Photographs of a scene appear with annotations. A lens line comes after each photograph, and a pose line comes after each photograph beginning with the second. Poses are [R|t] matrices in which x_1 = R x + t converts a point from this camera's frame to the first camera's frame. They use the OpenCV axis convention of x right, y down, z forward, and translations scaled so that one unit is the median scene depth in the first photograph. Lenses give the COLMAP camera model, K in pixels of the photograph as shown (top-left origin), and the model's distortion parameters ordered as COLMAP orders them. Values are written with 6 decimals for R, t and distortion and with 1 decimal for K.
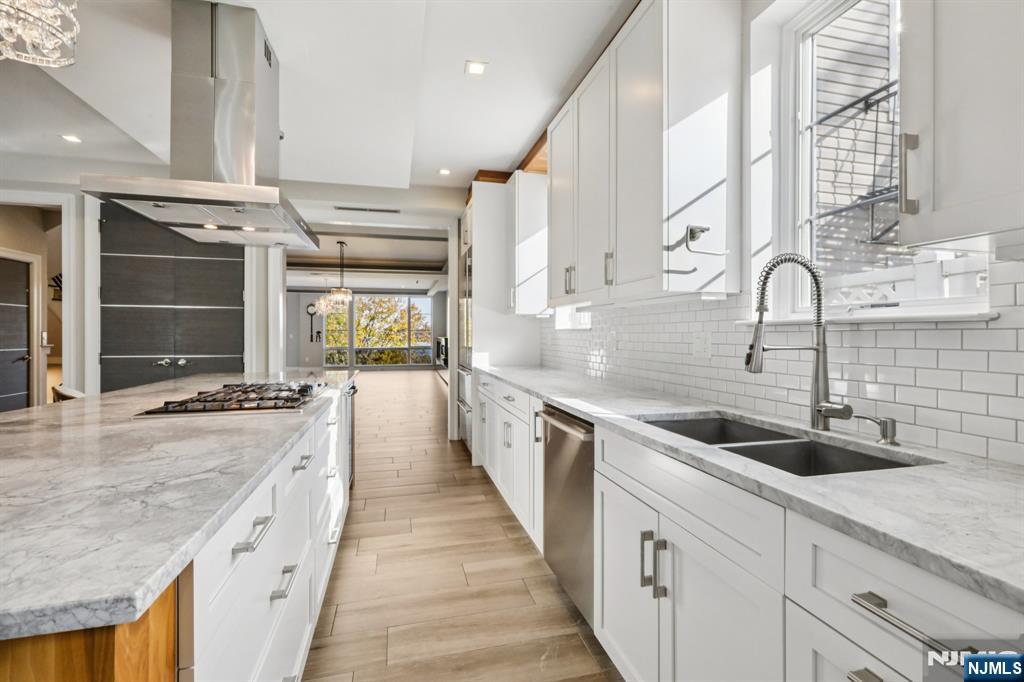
lens RADIAL K [[460.9, 0, 510.6], [0, 460.9, 332.7], [0, 0, 1]] dist [-0.000480, 0.000751]
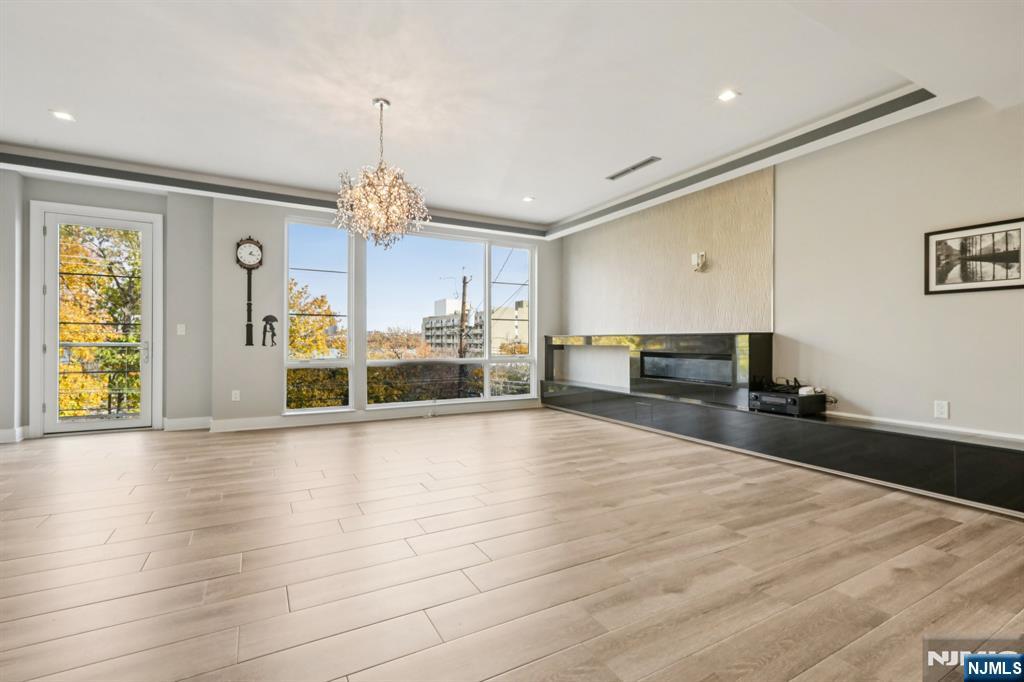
lens RADIAL K [[458.5, 0, 512.0], [0, 458.5, 341.0], [0, 0, 1]] dist [-0.000762, 0.000127]
pose [[0.965385, 0.004496, 0.260792, -1.620916], [-0.005592, 0.999978, 0.003463, 0.070001], [-0.260771, -0.004802, 0.965389, 3.001749]]
